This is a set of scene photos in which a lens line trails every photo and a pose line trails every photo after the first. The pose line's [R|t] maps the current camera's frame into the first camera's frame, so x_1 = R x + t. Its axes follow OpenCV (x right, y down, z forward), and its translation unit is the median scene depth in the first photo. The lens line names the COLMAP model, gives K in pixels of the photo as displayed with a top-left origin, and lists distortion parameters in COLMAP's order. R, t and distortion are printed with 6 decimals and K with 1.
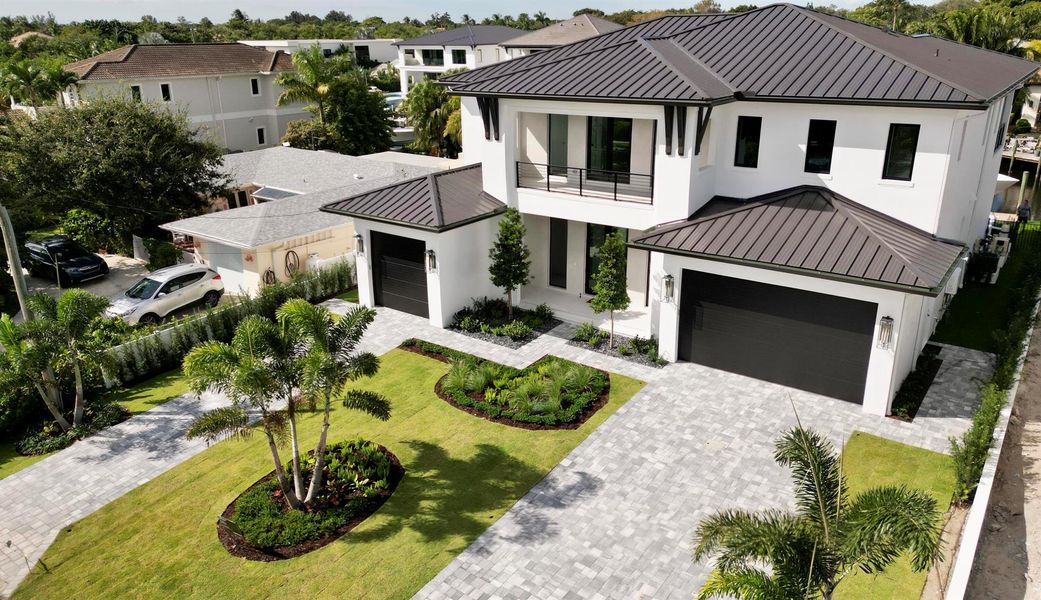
lens RADIAL K [[753.0, 0, 522.9], [0, 753.0, 305.6], [0, 0, 1]] dist [0.093974, -0.078615]
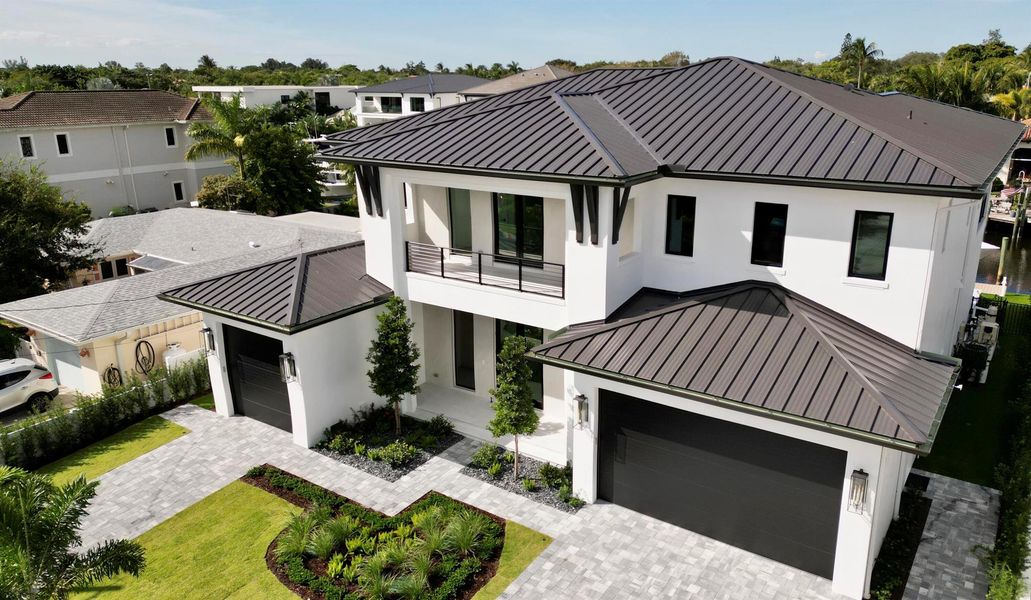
lens RADIAL K [[751.1, 0, 515.5], [0, 751.1, 300.0], [0, 0, 1]] dist [0.105058, -0.092163]
pose [[0.999783, 0.004130, 0.020417, 0.099370], [-0.002833, 0.997999, -0.063158, -0.080307], [-0.020637, 0.063087, 0.997795, 0.201730]]
